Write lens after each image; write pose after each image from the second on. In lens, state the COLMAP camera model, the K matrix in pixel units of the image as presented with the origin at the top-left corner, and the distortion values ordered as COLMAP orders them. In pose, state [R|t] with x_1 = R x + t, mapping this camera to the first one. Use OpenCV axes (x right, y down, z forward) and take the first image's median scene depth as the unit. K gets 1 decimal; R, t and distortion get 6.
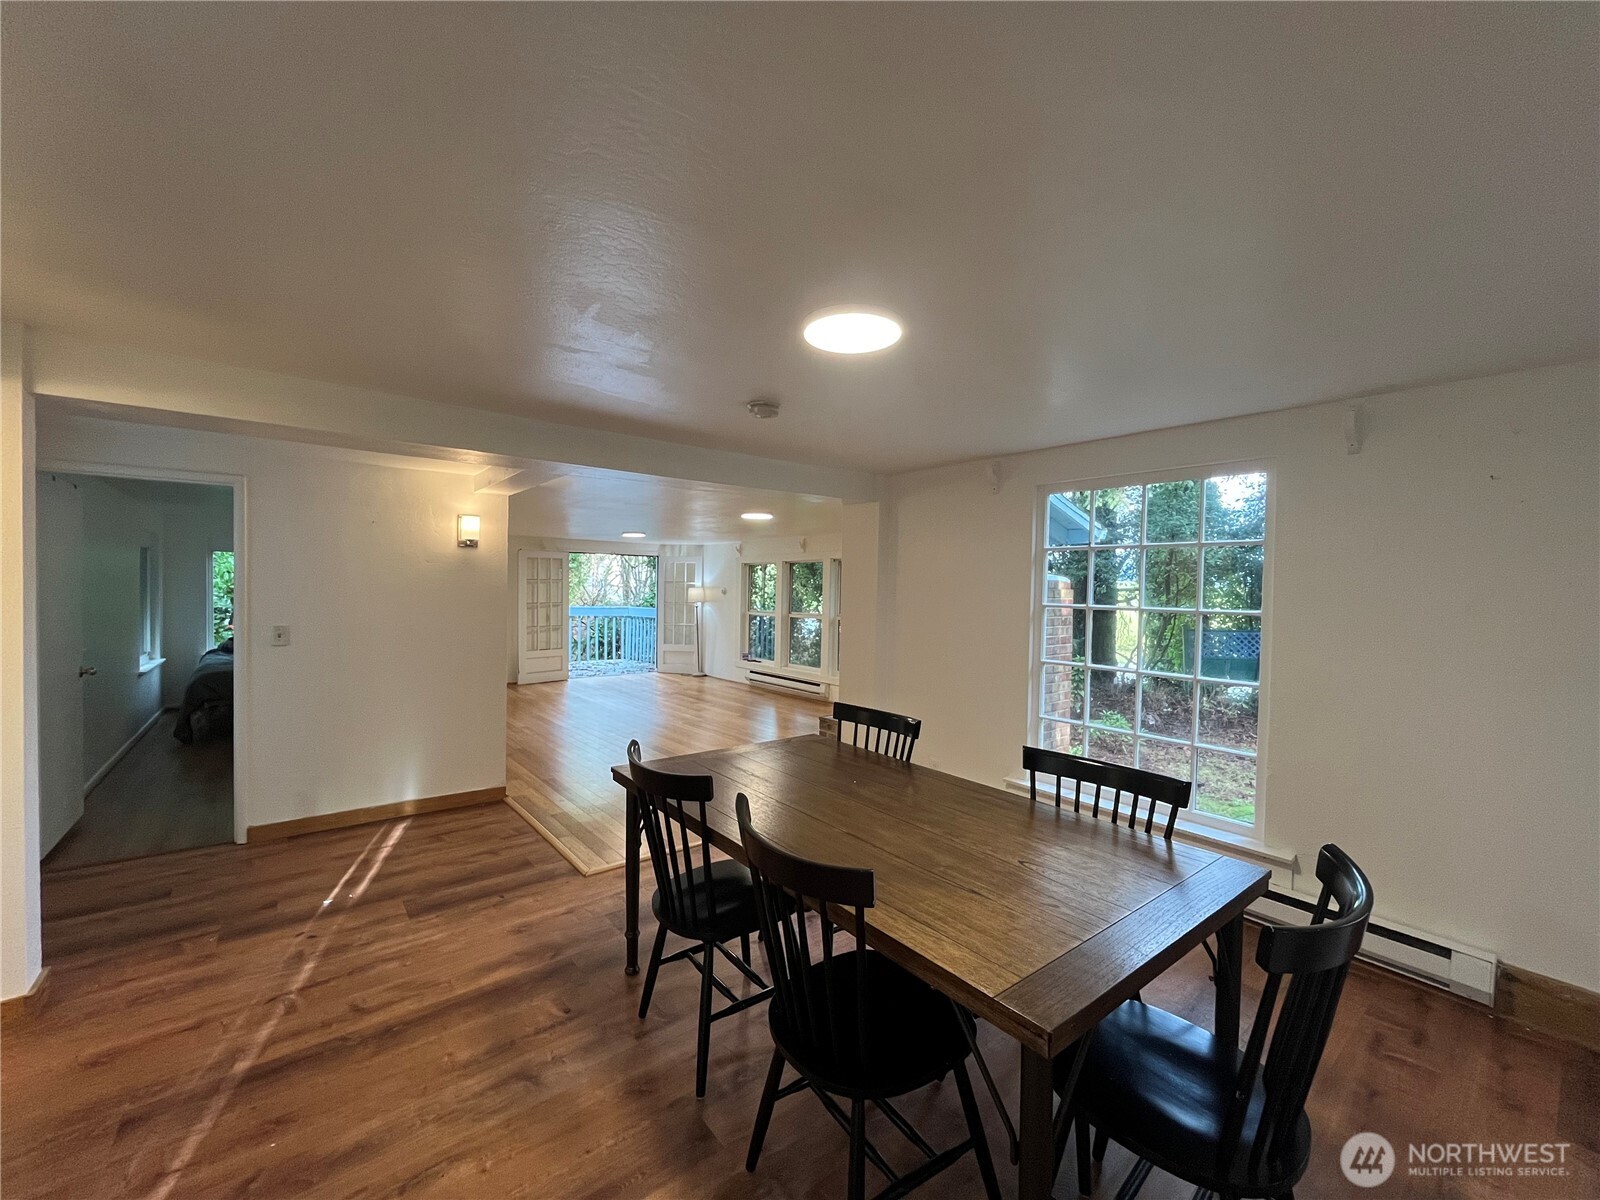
lens RADIAL K [[646.2, 0, 803.6], [0, 646.2, 600.9], [0, 0, 1]] dist [-0.004033, 0.000451]
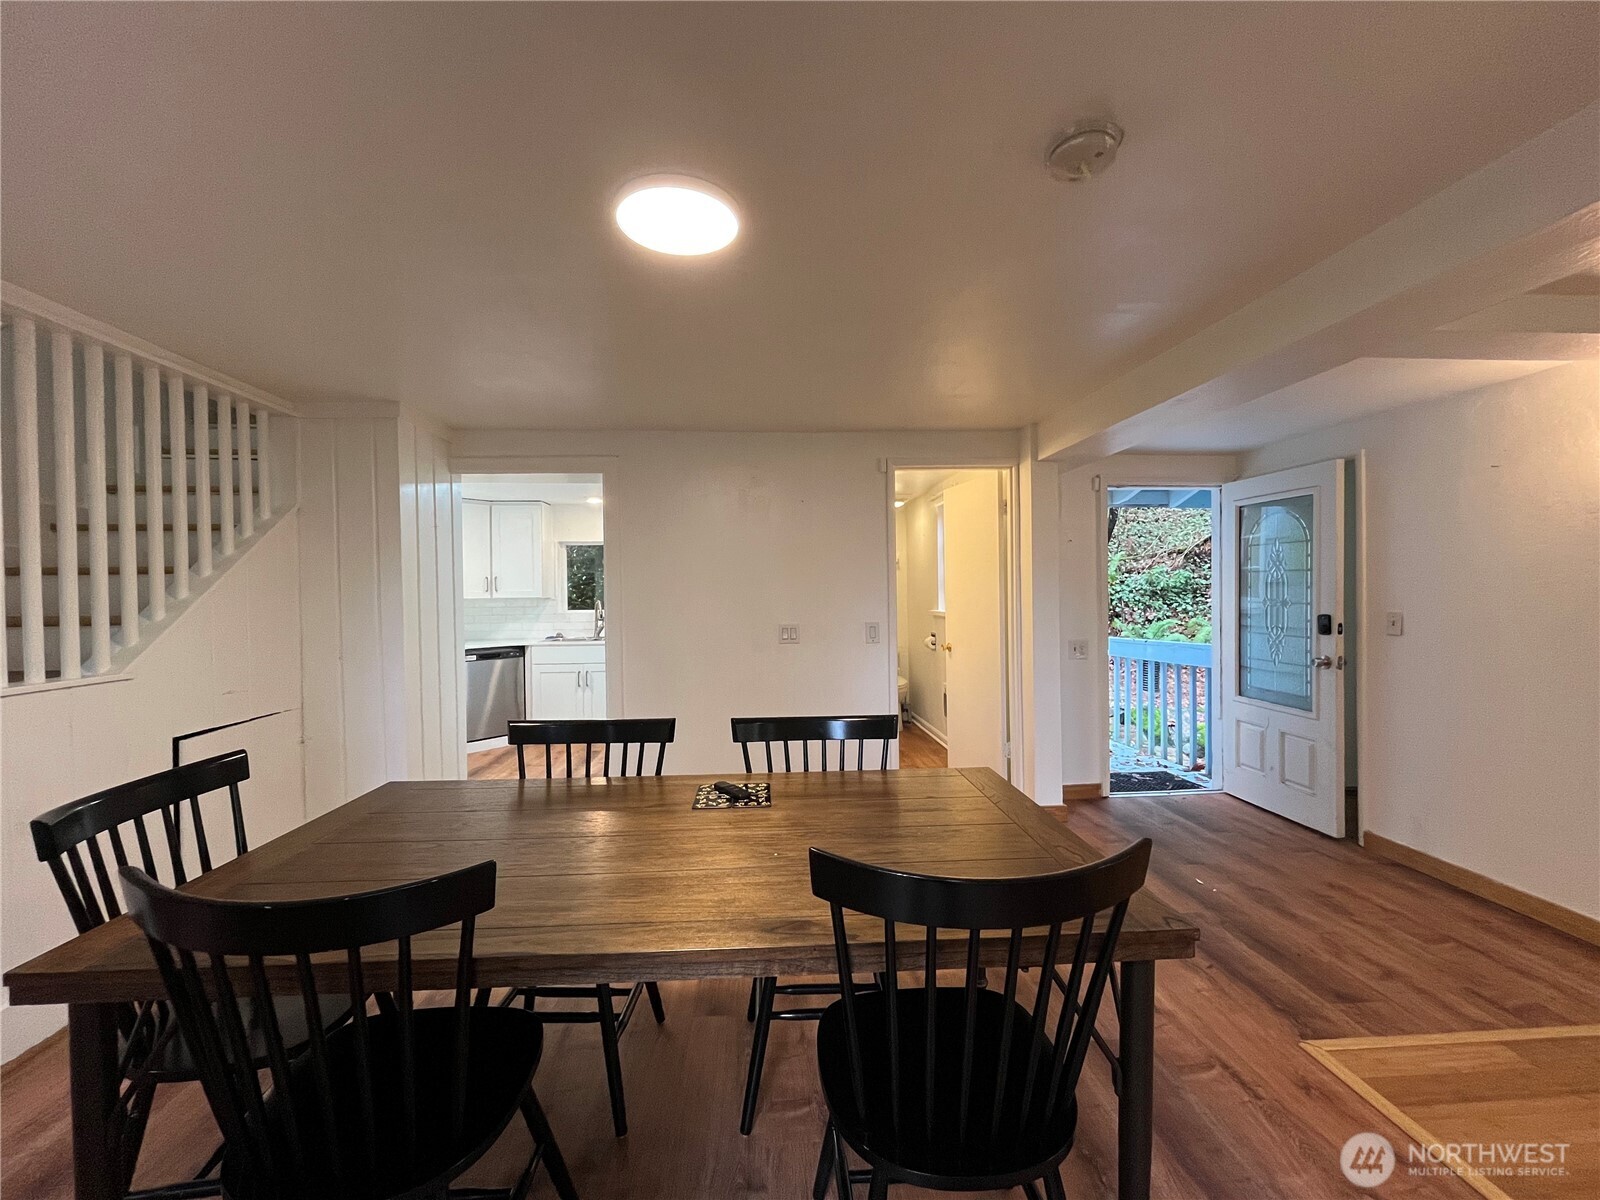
lens RADIAL K [[646.2, 0, 790.4], [0, 646.2, 599.3], [0, 0, 1]] dist [-0.004033, 0.000451]
pose [[-0.584227, -0.000323, -0.811590, 0.380967], [-0.012219, 0.999890, 0.008399, 0.027822], [0.811498, 0.014824, -0.584167, 0.925972]]
